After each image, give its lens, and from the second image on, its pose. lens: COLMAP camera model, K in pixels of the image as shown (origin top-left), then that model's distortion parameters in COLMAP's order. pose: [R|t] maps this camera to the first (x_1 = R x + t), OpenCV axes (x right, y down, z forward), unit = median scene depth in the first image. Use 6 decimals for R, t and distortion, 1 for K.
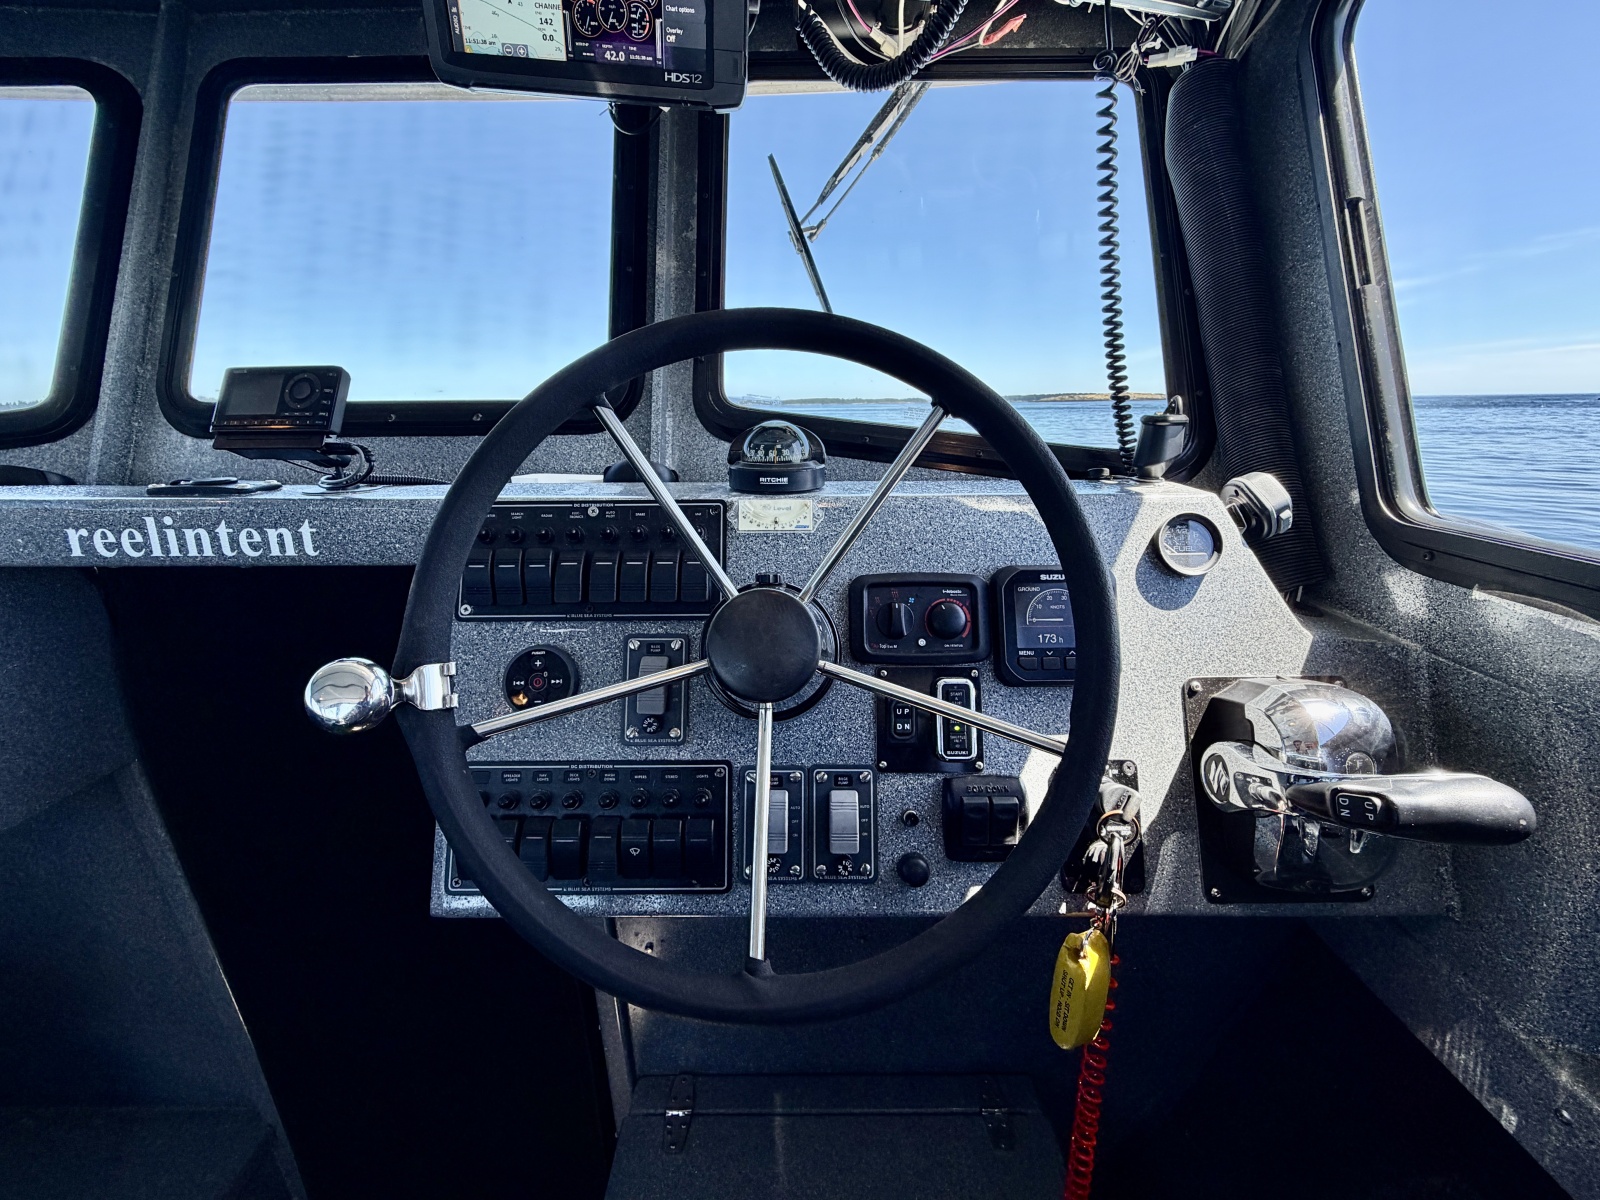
lens RADIAL K [[642.1, 0, 795.5], [0, 642.1, 597.5], [0, 0, 1]] dist [0.000650, 0.000578]
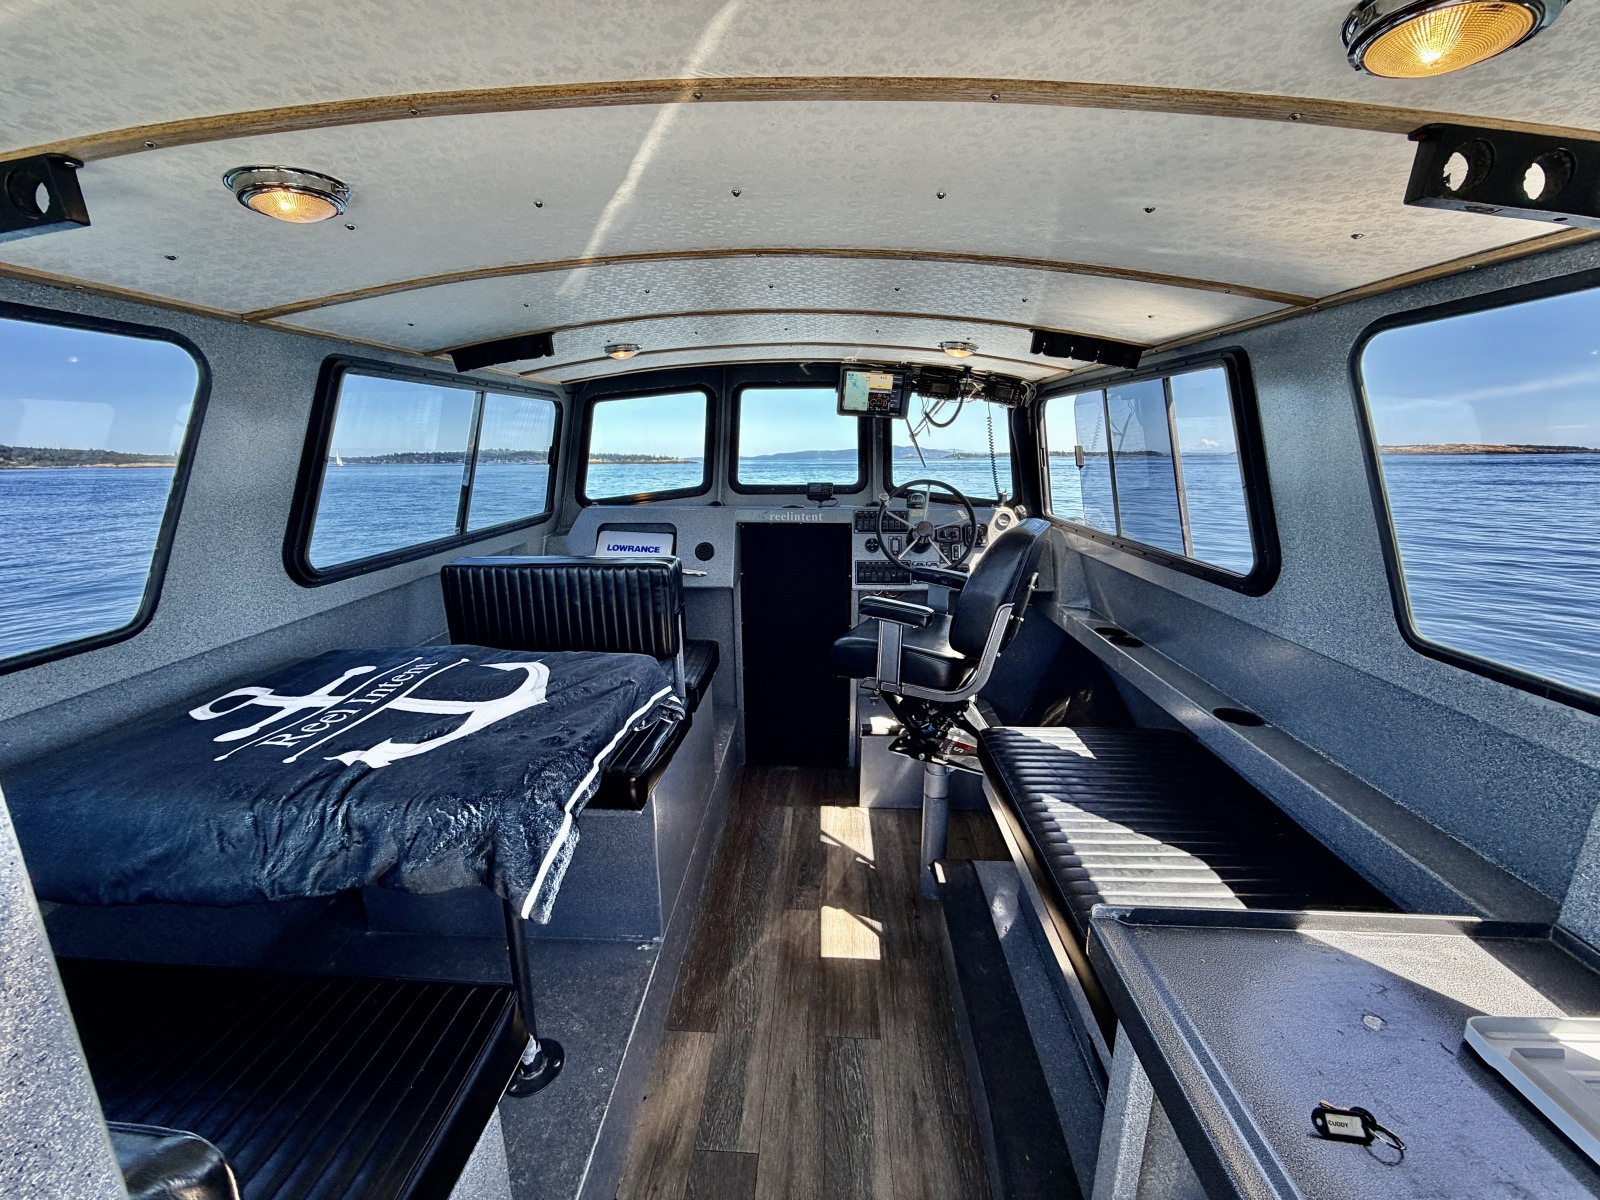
lens RADIAL K [[638.4, 0, 794.3], [0, 638.4, 598.6], [0, 0, 1]] dist [-0.000671, 0.000442]
pose [[0.998973, 0.016586, -0.042153, -0.741199], [-0.019350, 0.997630, -0.066027, 0.835263], [0.040958, 0.066775, 0.996927, -3.716986]]
